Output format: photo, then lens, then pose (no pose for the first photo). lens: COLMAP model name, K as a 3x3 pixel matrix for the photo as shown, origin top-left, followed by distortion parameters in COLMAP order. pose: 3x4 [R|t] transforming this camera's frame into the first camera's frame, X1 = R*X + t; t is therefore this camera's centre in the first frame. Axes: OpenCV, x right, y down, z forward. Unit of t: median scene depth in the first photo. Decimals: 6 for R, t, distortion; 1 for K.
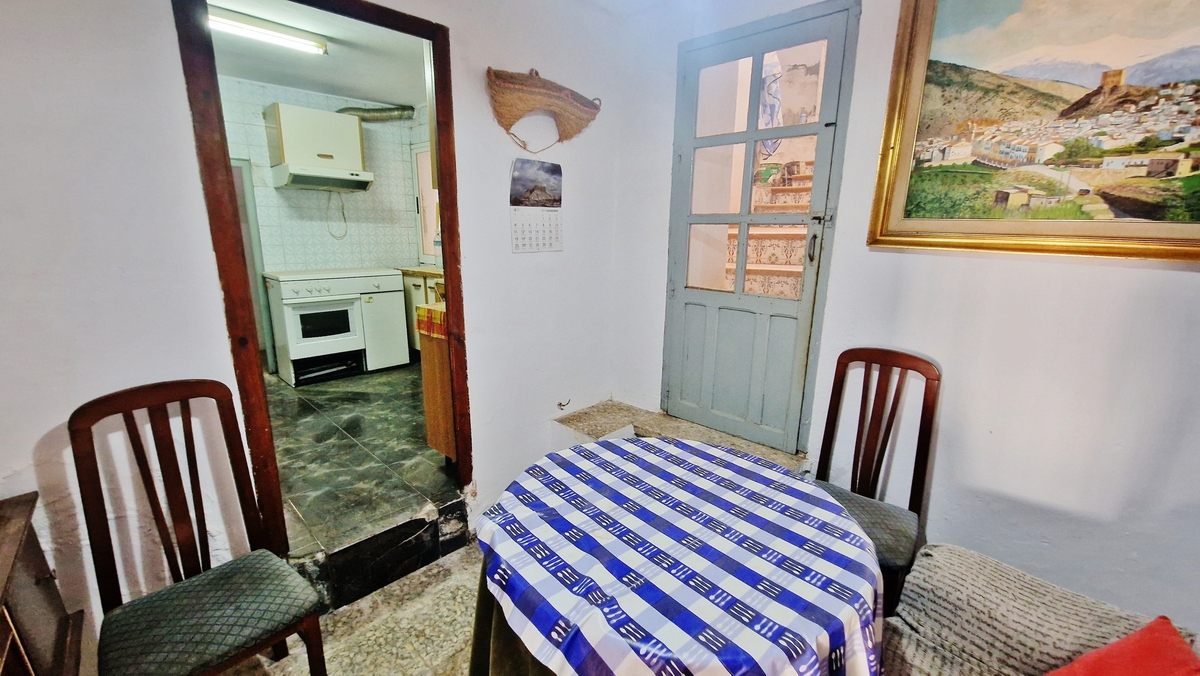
lens RADIAL K [[495.1, 0, 600.9], [0, 495.1, 338.6], [0, 0, 1]] dist [0.007369, -0.005292]
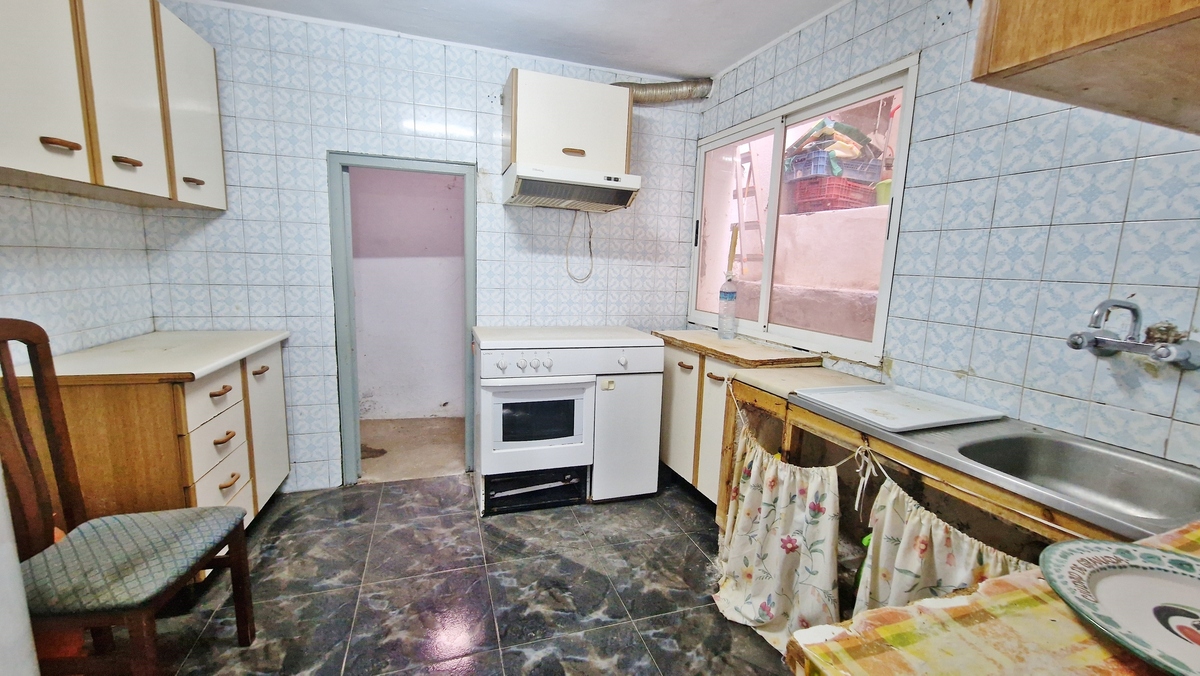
lens RADIAL K [[495.1, 0, 600.9], [0, 495.1, 338.6], [0, 0, 1]] dist [0.007369, -0.005292]
pose [[0.893437, 0.090346, -0.440010, -0.212462], [-0.124720, 0.990943, -0.049775, -0.100222], [0.431528, 0.099349, 0.896612, 0.443314]]
